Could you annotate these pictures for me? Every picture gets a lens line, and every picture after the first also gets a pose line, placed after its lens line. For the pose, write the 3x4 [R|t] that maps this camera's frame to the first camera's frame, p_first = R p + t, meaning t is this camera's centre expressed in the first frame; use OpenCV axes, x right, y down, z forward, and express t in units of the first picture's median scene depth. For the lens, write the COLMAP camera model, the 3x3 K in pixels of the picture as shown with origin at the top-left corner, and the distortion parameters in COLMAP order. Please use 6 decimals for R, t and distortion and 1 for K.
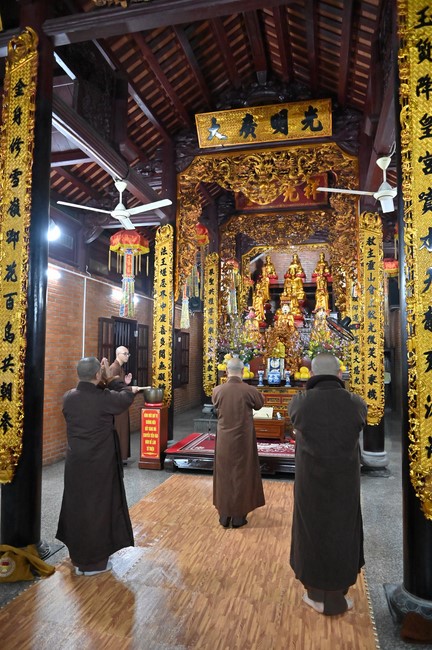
lens RADIAL K [[429.6, 0, 216.0], [0, 429.6, 325.0], [0, 0, 1]] dist [-0.050421, 0.004148]
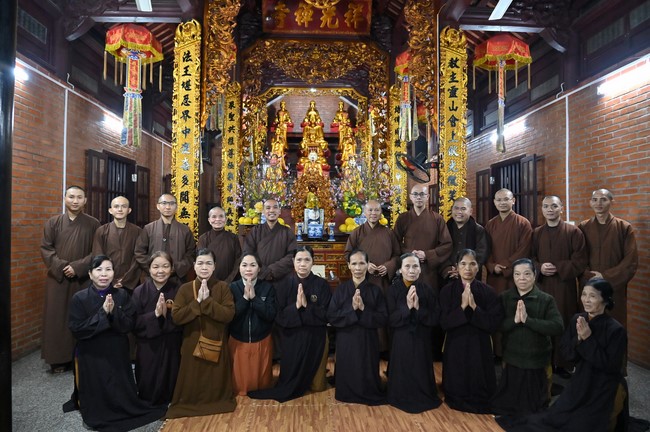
lens RADIAL K [[428.8, 0, 323.6], [0, 428.8, 215.4], [0, 0, 1]] dist [-0.052744, 0.006238]
pose [[0.959771, 0.001847, 0.280778, -0.098274], [-0.018678, 0.998183, 0.057279, 0.050837], [-0.280162, -0.060219, 0.958062, 0.222944]]
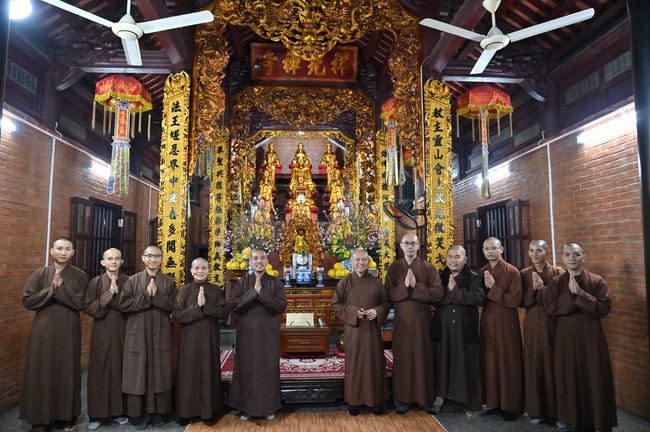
lens RADIAL K [[428.8, 0, 323.6], [0, 428.8, 215.4], [0, 0, 1]] dist [-0.052744, 0.006238]
pose [[0.952157, 0.019757, 0.304969, -0.096804], [-0.012192, 0.999569, -0.026691, 0.030391], [-0.305365, 0.021696, 0.951988, 0.224260]]
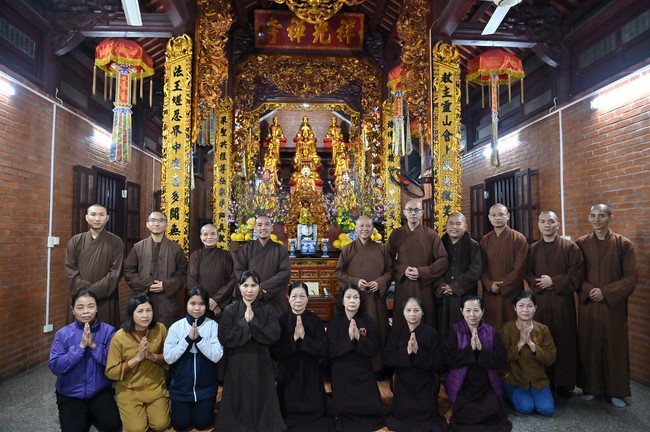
lens RADIAL K [[428.8, 0, 323.6], [0, 428.8, 215.4], [0, 0, 1]] dist [-0.052744, 0.006238]
pose [[0.955293, 0.006646, 0.295586, -0.094552], [-0.014270, 0.999619, 0.023643, 0.048380], [-0.295316, -0.026804, 0.955023, 0.235407]]
